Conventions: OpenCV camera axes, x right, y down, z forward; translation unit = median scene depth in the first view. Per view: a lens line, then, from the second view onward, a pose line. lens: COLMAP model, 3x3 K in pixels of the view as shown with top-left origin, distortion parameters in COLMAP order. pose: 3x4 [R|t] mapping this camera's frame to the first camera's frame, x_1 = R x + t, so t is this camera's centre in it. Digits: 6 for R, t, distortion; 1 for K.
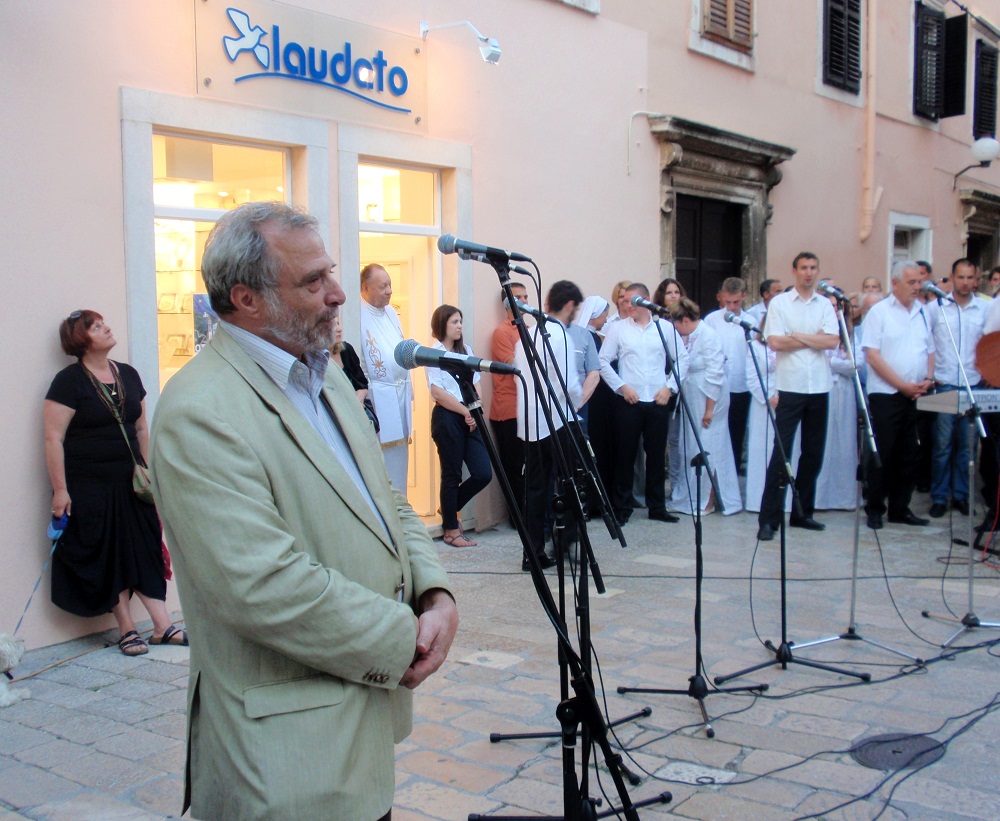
lens RADIAL K [[1183.2, 0, 564.5], [0, 1183.2, 420.4], [0, 0, 1]] dist [-0.032555, 0.000000]
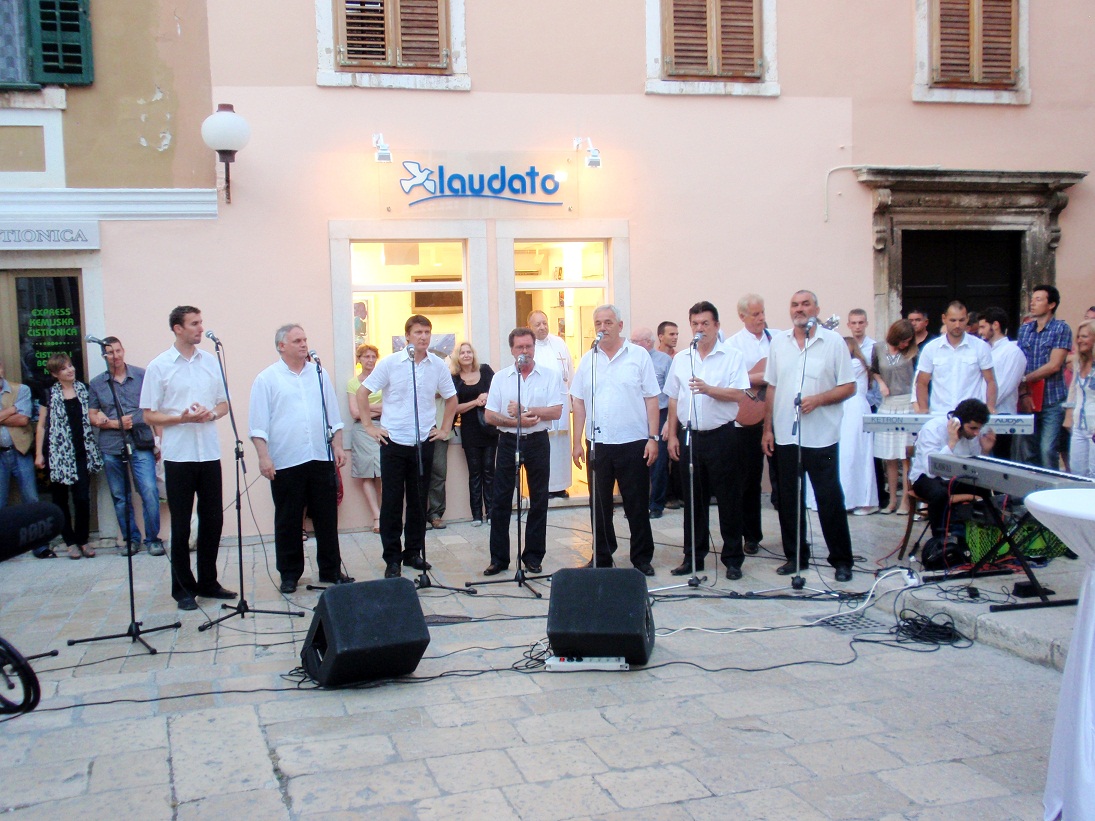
lens RADIAL K [[1165.7, 0, 537.3], [0, 1165.7, 416.0], [0, 0, 1]] dist [-0.018679, 0.000000]
pose [[0.761001, 0.039557, -0.647544, 0.724308], [-0.042124, 0.999046, 0.011525, -0.017310], [0.647382, 0.018507, 0.761941, -0.089390]]
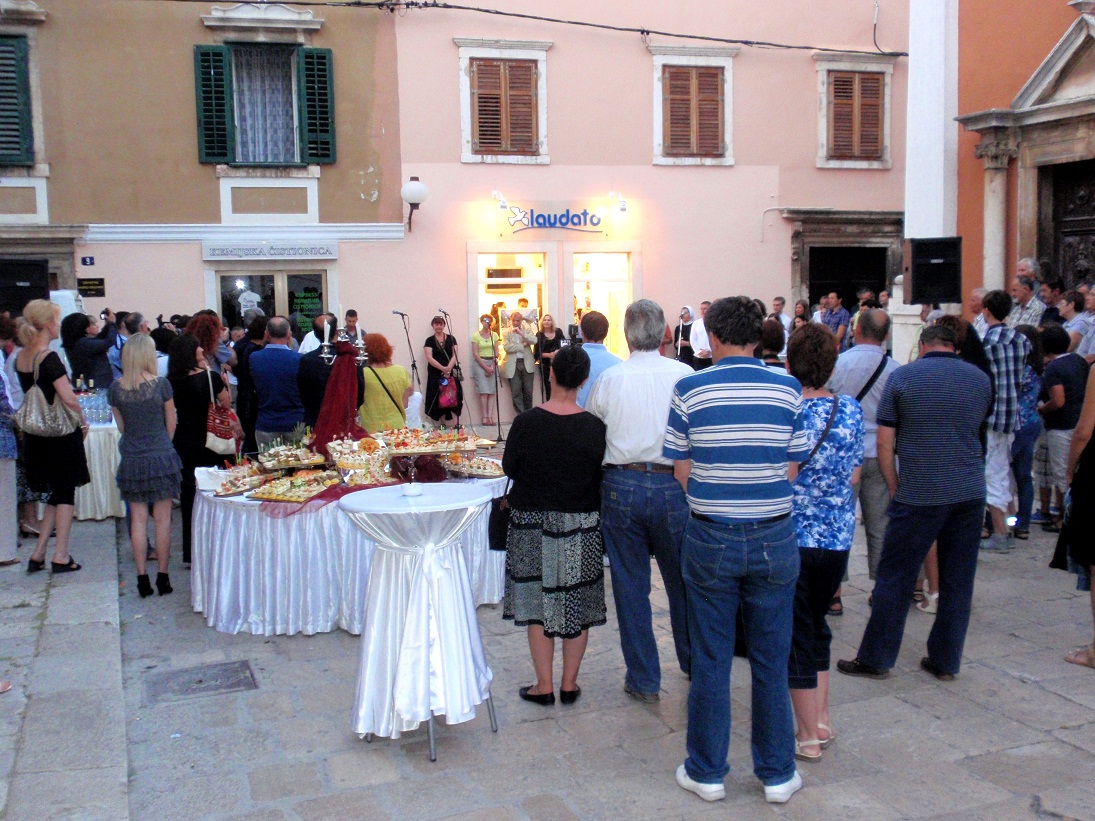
lens RADIAL K [[1165.7, 0, 545.9], [0, 1165.7, 407.3], [0, 0, 1]] dist [-0.018679, 0.000000]
pose [[0.773872, 0.057669, -0.630711, 1.207953], [-0.050154, 0.998299, 0.029740, 0.027893], [0.631353, 0.008618, 0.775448, -0.843921]]
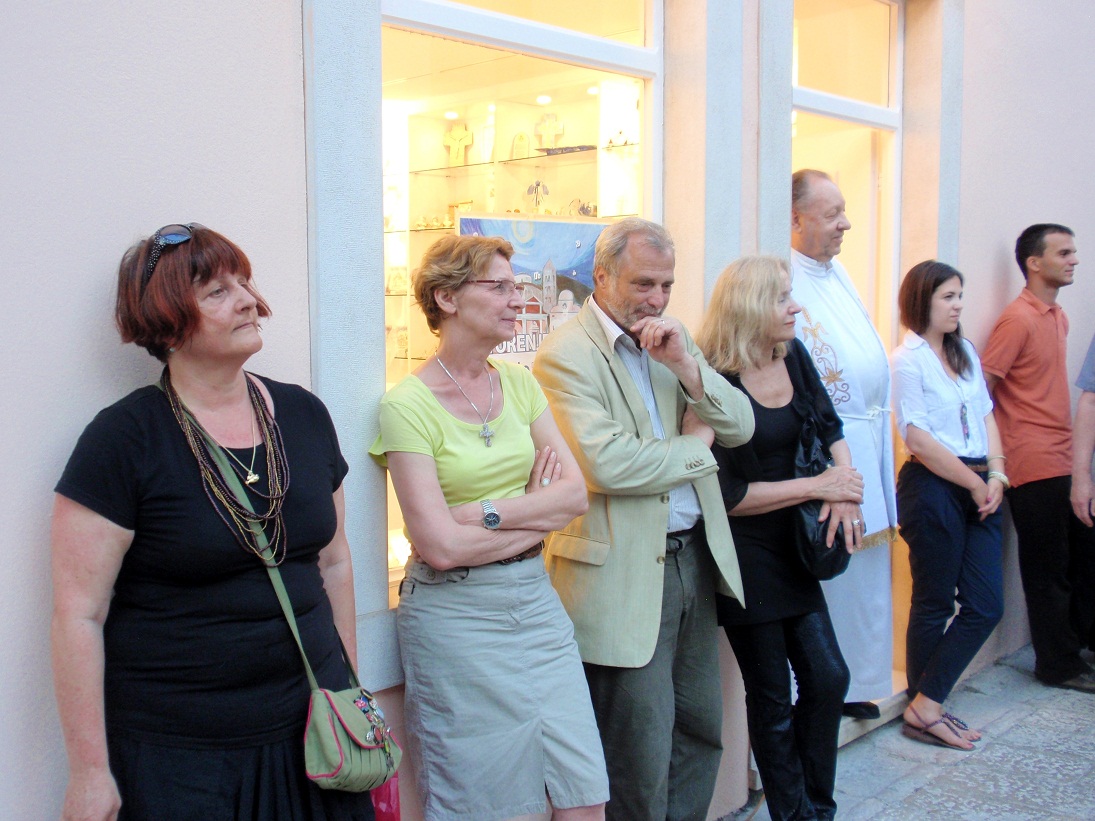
lens RADIAL K [[1165.7, 0, 548.7], [0, 1165.7, 409.9], [0, 0, 1]] dist [-0.018679, 0.000000]
pose [[0.986846, 0.029847, -0.158883, -0.181657], [-0.029075, 0.999551, 0.007186, -0.033983], [0.159026, -0.002472, 0.987271, 0.501727]]
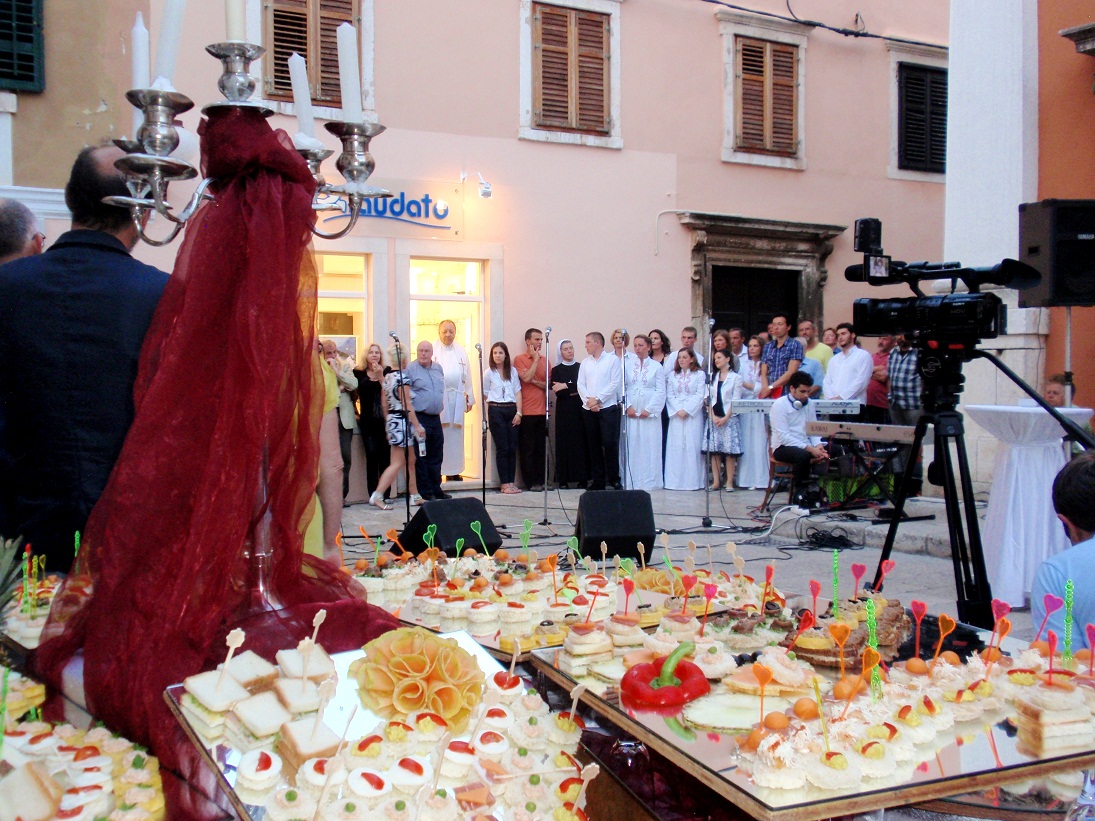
lens RADIAL K [[1165.7, 0, 538.3], [0, 1165.7, 411.7], [0, 0, 1]] dist [-0.018679, 0.000000]
pose [[0.904422, 0.020786, -0.426132, 0.640837], [-0.044241, 0.997997, -0.045215, 0.061406], [0.424339, 0.059746, 0.903530, -0.387400]]
